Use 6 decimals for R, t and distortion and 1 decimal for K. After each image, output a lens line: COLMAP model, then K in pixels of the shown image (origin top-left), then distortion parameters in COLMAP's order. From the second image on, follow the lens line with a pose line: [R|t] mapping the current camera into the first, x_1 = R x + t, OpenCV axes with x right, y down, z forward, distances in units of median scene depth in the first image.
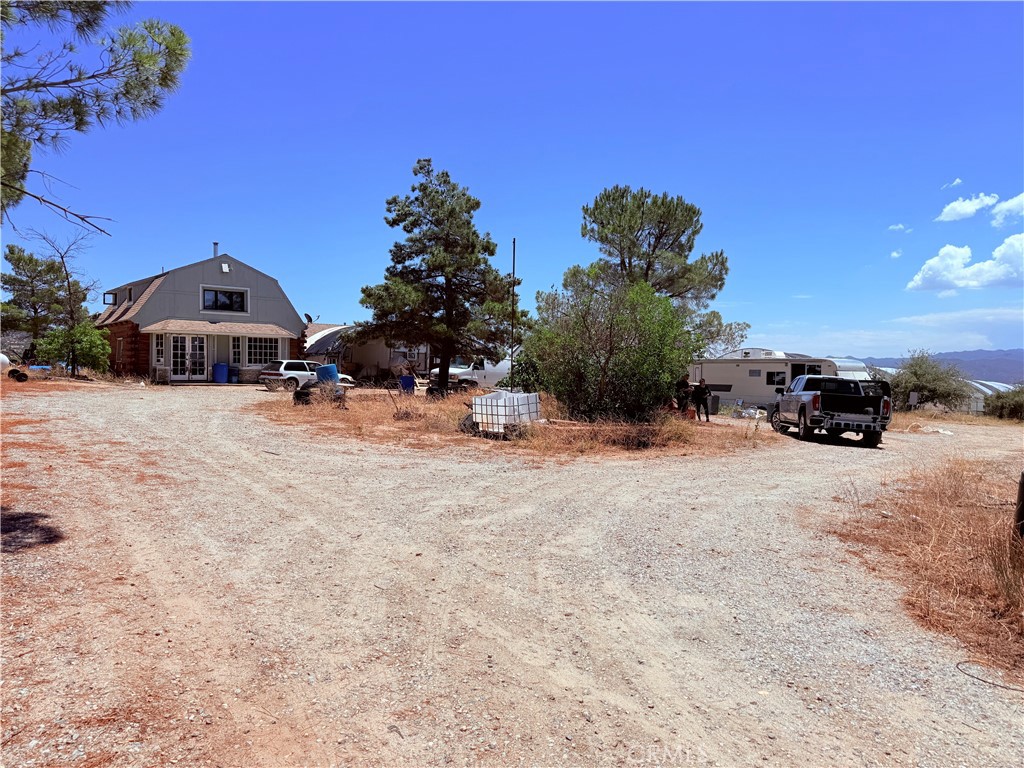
lens RADIAL K [[702.6, 0, 512.0], [0, 702.6, 384.0], [0, 0, 1]] dist [0.072142, -0.098096]
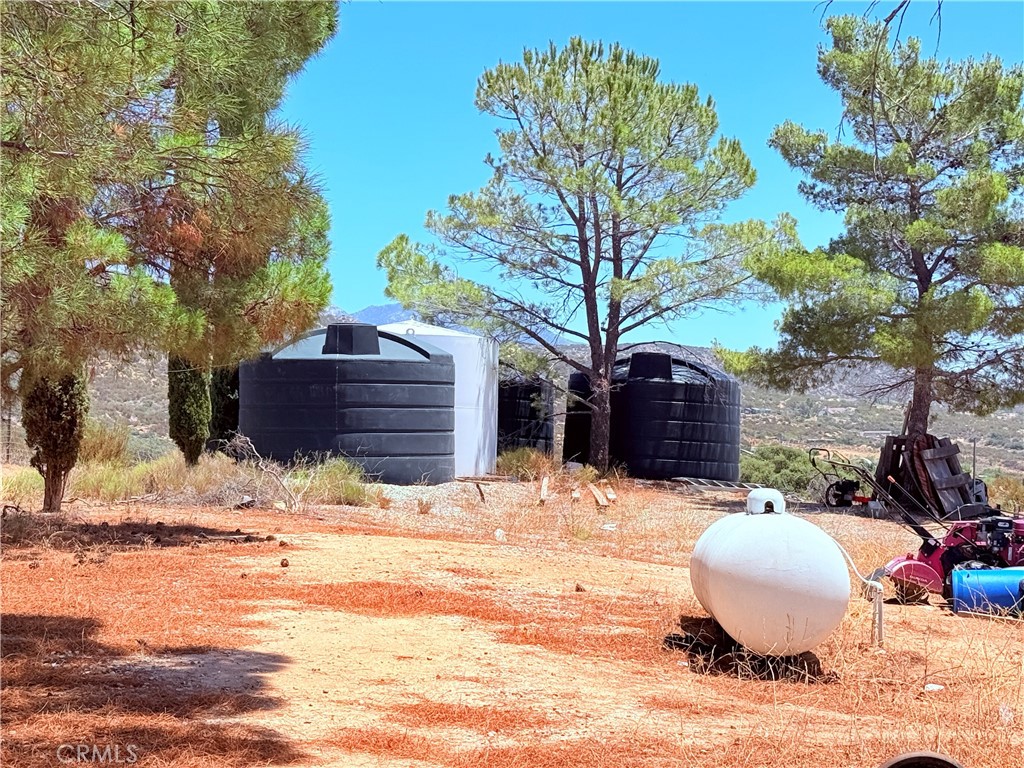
lens RADIAL K [[2055.8, 0, 512.0], [0, 2055.8, 384.0], [0, 0, 1]] dist [0.098650, 0.257504]
pose [[0.720281, -0.024176, -0.693261, -0.418892], [-0.018096, 0.998398, -0.053618, -0.039109], [0.693446, 0.051165, 0.718689, 0.587385]]
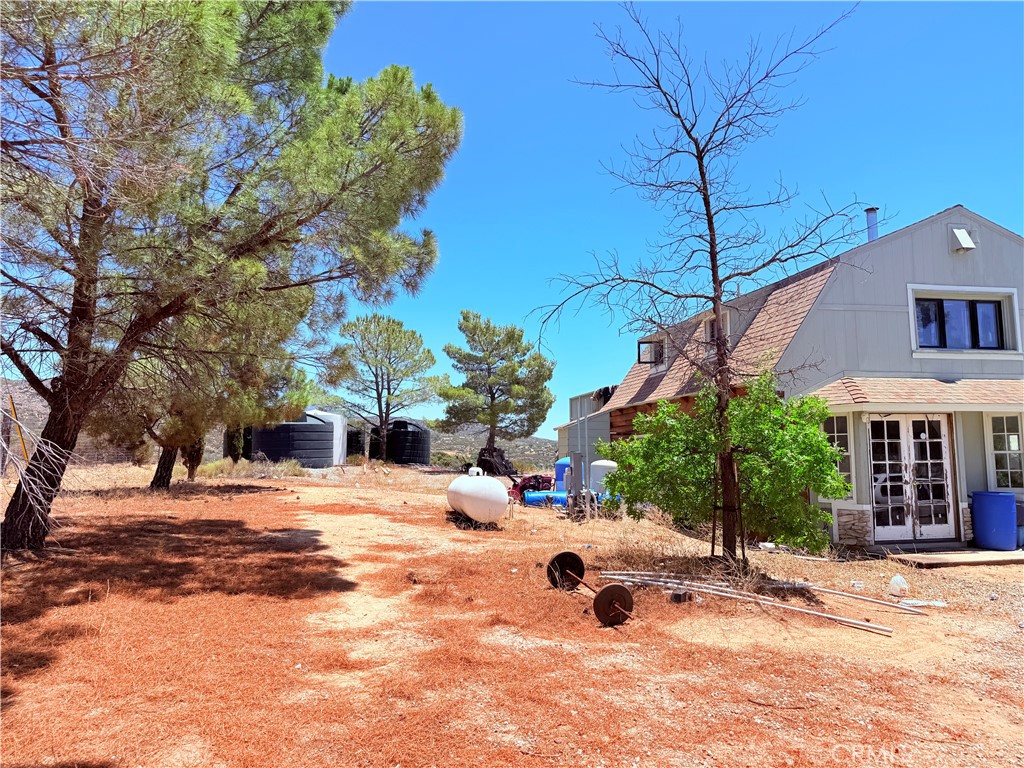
lens RADIAL K [[702.6, 0, 512.0], [0, 702.6, 384.0], [0, 0, 1]] dist [0.072142, -0.098096]
pose [[0.869676, -0.062886, -0.489601, -0.434207], [0.004239, 0.992767, -0.119984, -0.040203], [0.493605, 0.102272, 0.863652, 0.556397]]
